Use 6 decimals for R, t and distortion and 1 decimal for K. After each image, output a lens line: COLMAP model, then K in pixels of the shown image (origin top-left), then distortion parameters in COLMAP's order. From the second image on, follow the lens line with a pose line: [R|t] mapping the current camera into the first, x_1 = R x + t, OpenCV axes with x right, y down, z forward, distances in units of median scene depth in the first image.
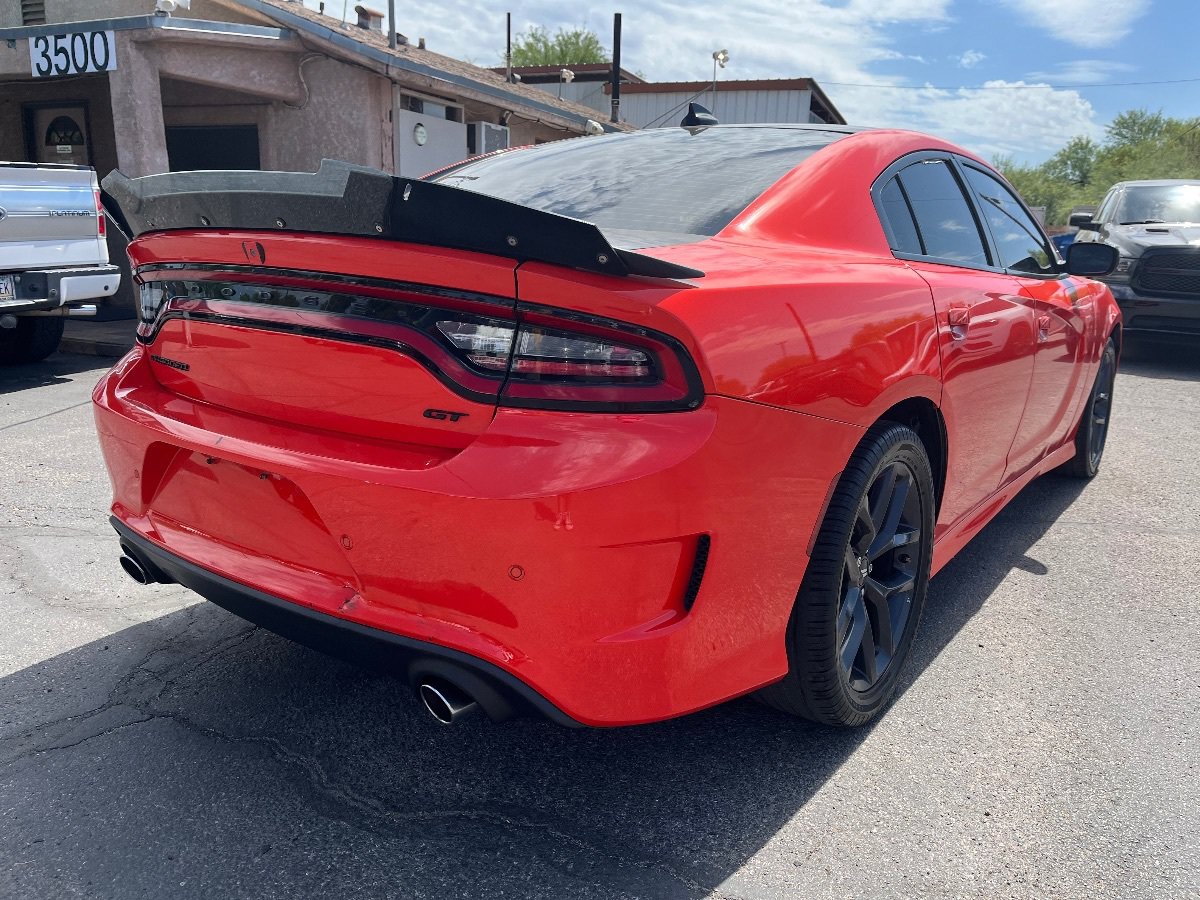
lens RADIAL K [[911.1, 0, 612.6], [0, 911.1, 445.0], [0, 0, 1]] dist [0.067782, -0.108231]
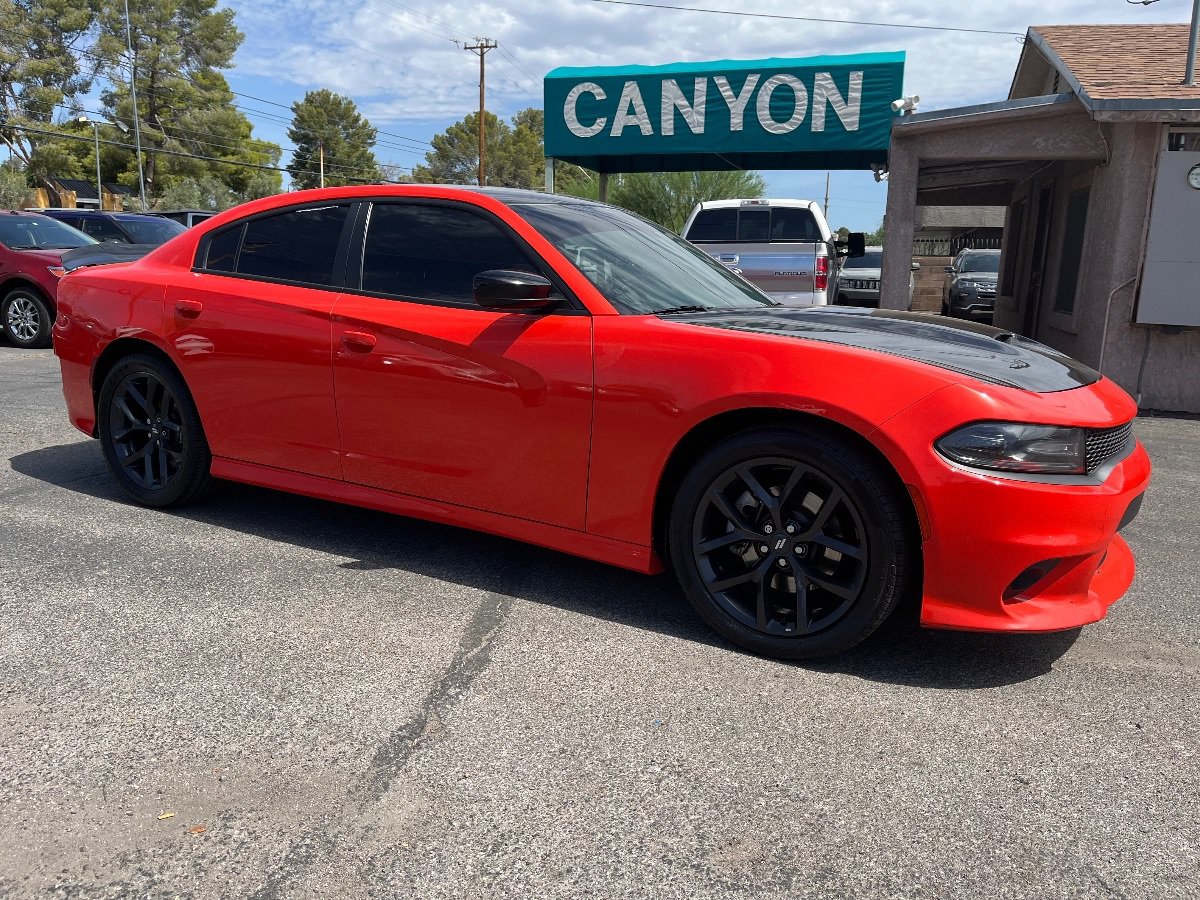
lens RADIAL K [[911.1, 0, 612.6], [0, 911.1, 445.0], [0, 0, 1]] dist [0.067782, -0.108231]
pose [[0.100939, 0.164104, -0.981265, 0.711128], [-0.247018, 0.959552, 0.135063, -0.104291], [0.963739, 0.228757, 0.137393, 0.519167]]
